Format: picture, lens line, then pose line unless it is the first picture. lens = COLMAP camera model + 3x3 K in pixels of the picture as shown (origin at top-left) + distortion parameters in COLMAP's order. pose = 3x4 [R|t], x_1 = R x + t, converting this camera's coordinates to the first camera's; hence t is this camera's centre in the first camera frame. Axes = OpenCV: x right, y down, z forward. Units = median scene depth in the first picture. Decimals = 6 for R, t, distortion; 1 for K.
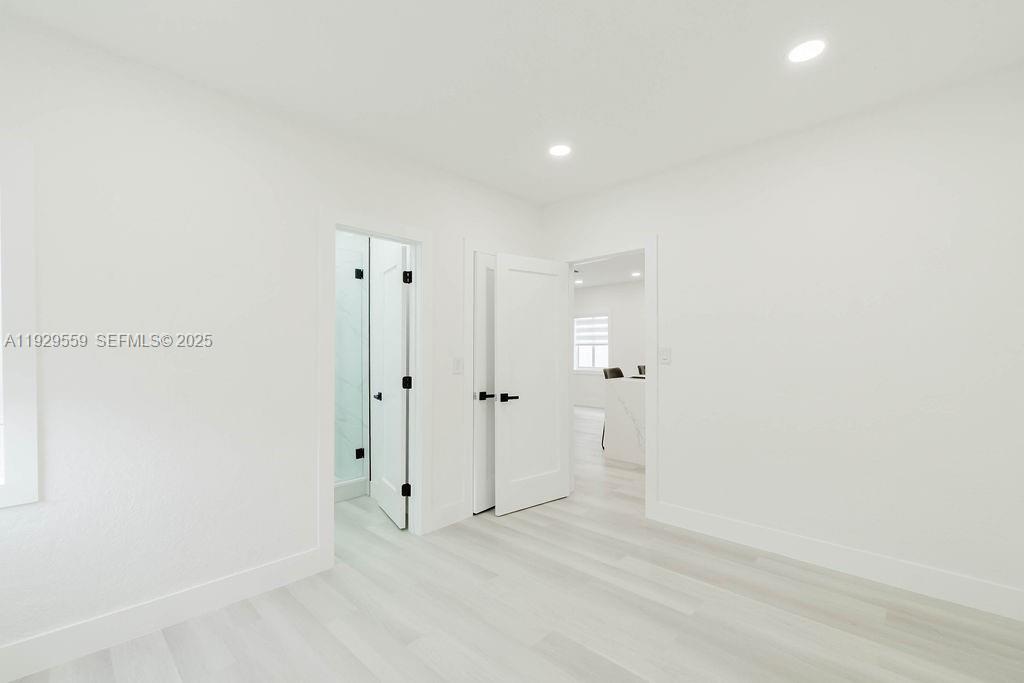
lens RADIAL K [[447.8, 0, 516.9], [0, 447.8, 353.6], [0, 0, 1]] dist [-0.002275, -0.000138]
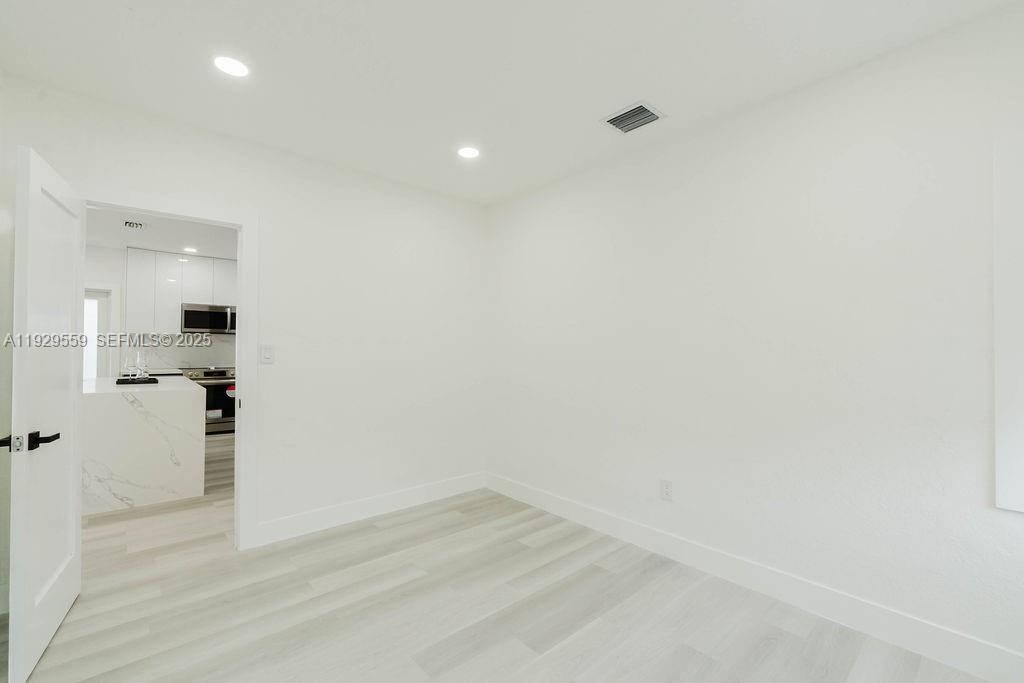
lens RADIAL K [[438.9, 0, 508.4], [0, 438.9, 344.9], [0, 0, 1]] dist [-0.002383, -0.000217]
pose [[0.091278, 0.014581, 0.995719, -0.582424], [0.007395, 0.999855, -0.015319, 0.003250], [-0.995798, 0.008761, 0.091157, 0.528262]]
